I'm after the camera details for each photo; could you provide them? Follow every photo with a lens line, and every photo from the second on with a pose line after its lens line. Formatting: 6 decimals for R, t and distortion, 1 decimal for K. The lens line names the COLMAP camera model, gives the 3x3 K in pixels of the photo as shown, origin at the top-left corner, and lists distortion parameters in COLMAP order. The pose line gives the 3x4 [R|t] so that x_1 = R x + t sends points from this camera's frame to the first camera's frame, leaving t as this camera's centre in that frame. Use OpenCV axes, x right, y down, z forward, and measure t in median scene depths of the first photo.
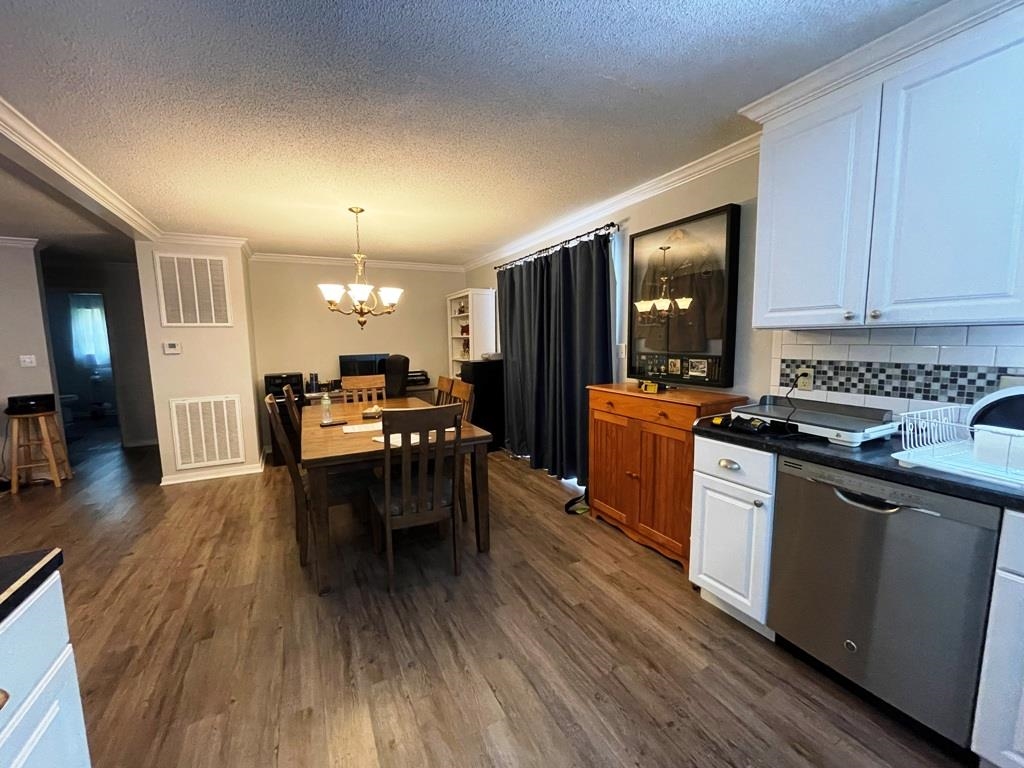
lens RADIAL K [[413.4, 0, 506.4], [0, 413.4, 386.4], [0, 0, 1]] dist [0.000673, 0.000235]
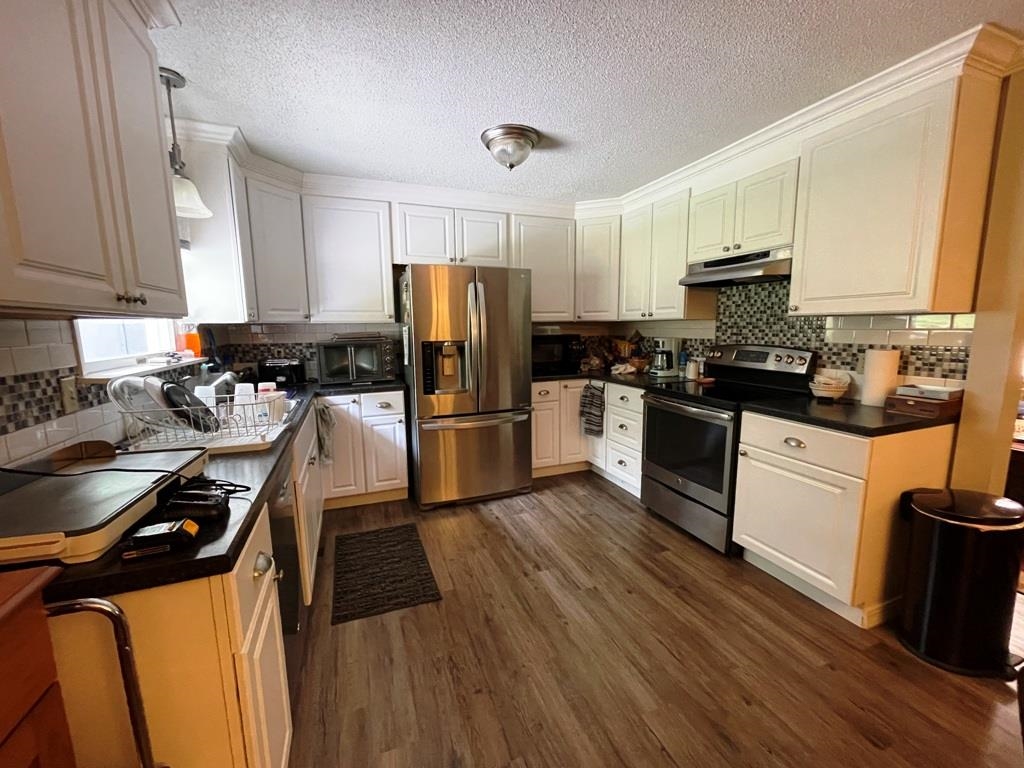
lens RADIAL K [[413.4, 0, 514.8], [0, 413.4, 382.9], [0, 0, 1]] dist [0.000673, 0.000235]
pose [[-0.995813, 0.017052, 0.089812, 0.121231], [0.039118, 0.967441, 0.250054, -0.123868], [-0.082624, 0.252521, -0.964057, 1.111186]]
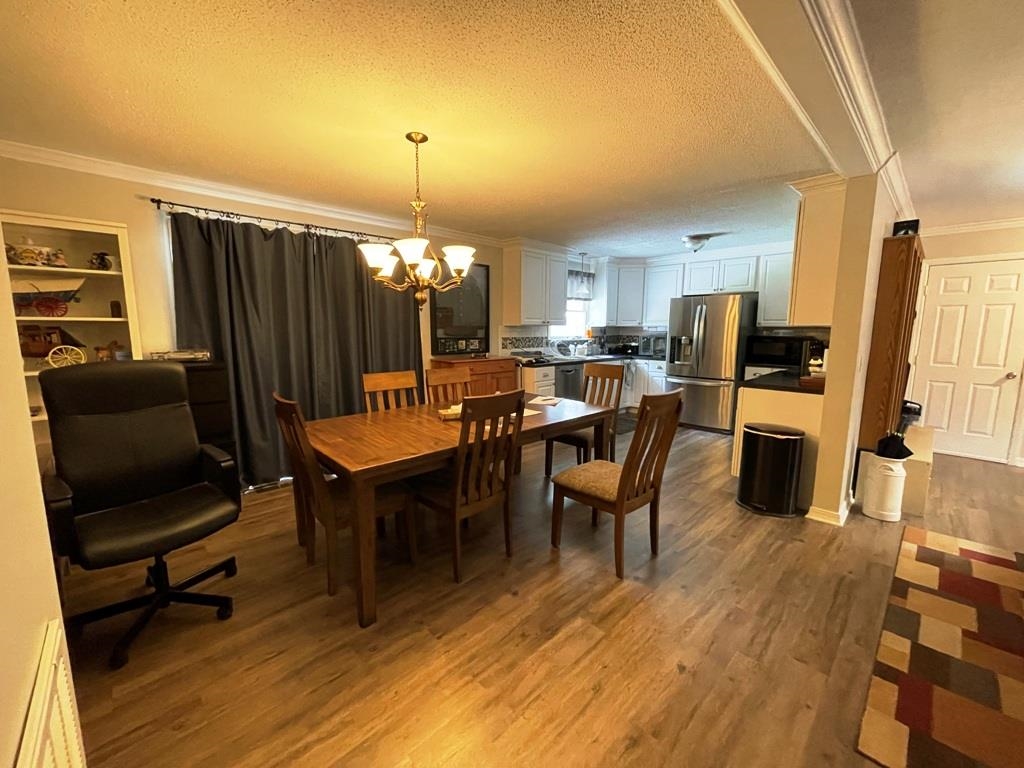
lens RADIAL K [[413.4, 0, 515.6], [0, 413.4, 384.2], [0, 0, 1]] dist [0.000673, 0.000235]
pose [[-0.295432, -0.115258, 0.948386, -1.545790], [0.112175, 0.981644, 0.154244, -0.150282], [-0.948755, 0.151953, -0.277080, 1.512314]]
